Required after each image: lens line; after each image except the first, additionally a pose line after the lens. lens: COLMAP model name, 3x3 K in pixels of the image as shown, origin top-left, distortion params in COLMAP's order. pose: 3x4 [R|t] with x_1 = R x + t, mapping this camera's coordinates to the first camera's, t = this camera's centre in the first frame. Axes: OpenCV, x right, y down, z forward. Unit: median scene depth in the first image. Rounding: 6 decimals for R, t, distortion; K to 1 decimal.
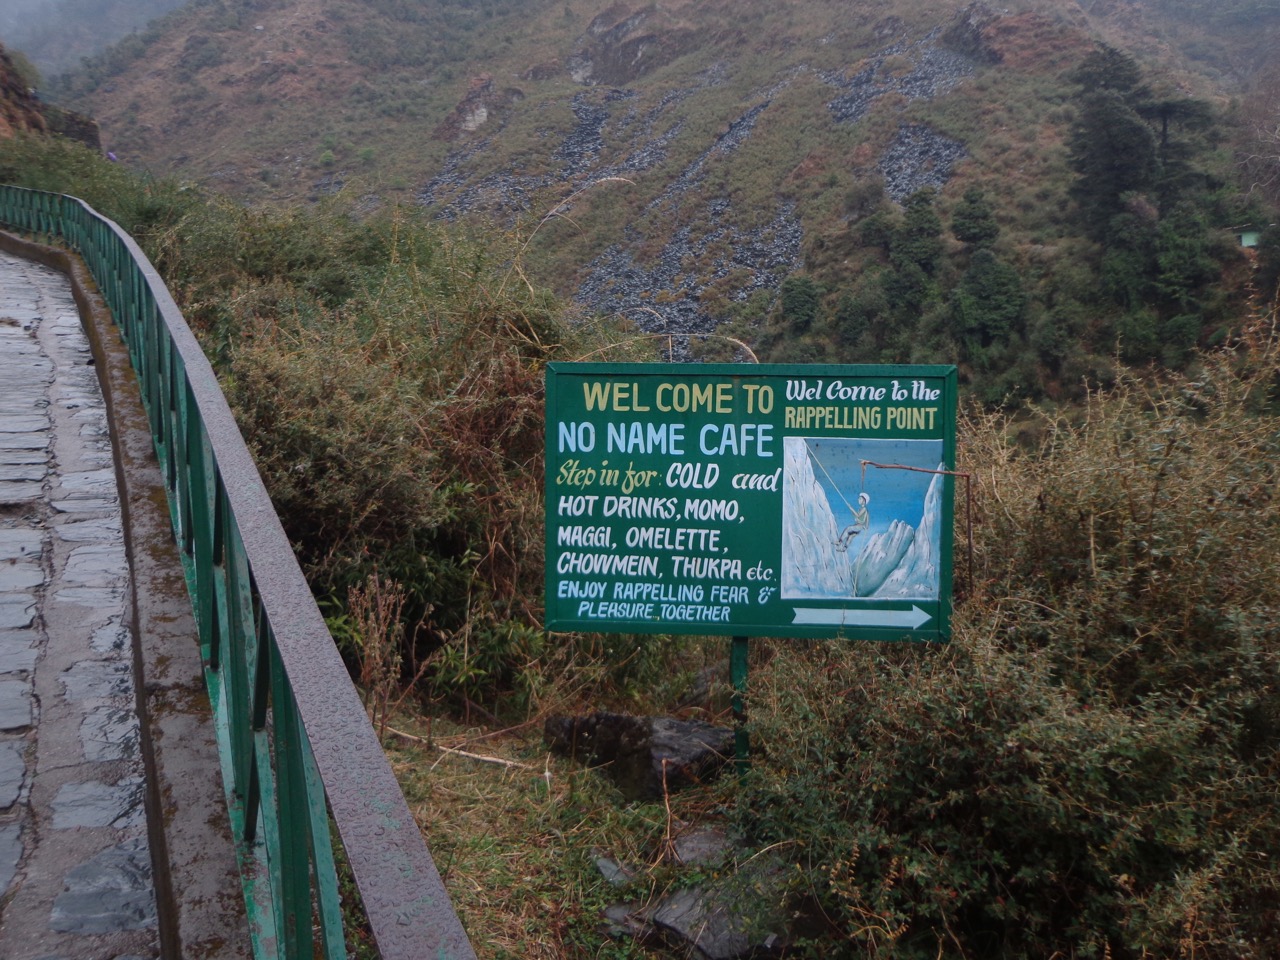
lens RADIAL K [[1133.7, 0, 640.0], [0, 1133.7, 480.0], [0, 0, 1]] dist [0.000987, 0.003846]
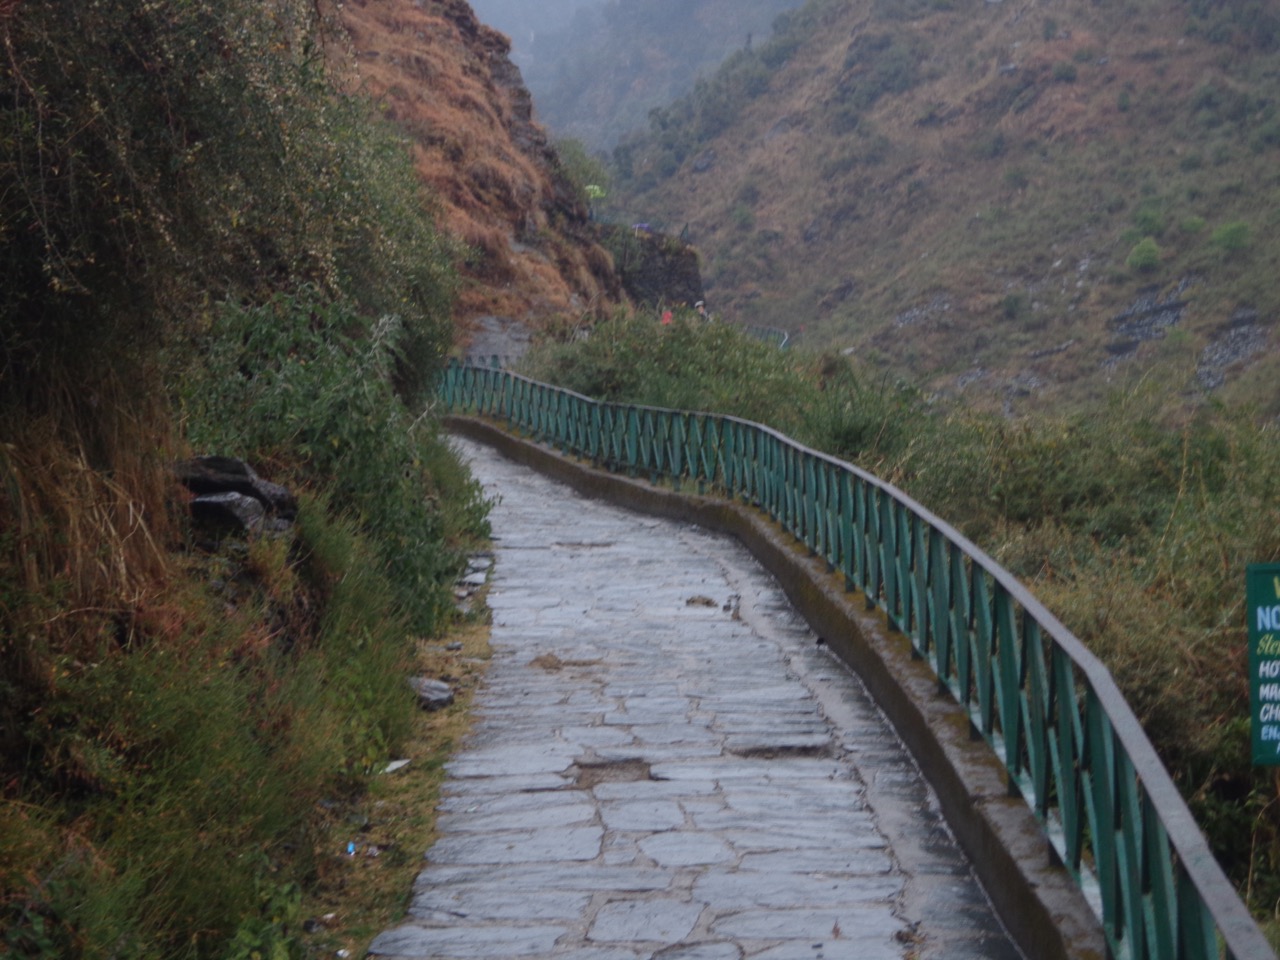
lens RADIAL K [[2465.3, 0, 640.0], [0, 2465.3, 480.0], [0, 0, 1]] dist [-0.003995, -0.088345]
pose [[0.890943, -0.070029, -0.448682, 0.292936], [-0.016076, 0.982555, -0.185277, 0.173129], [0.453830, 0.172284, 0.874275, -0.937618]]
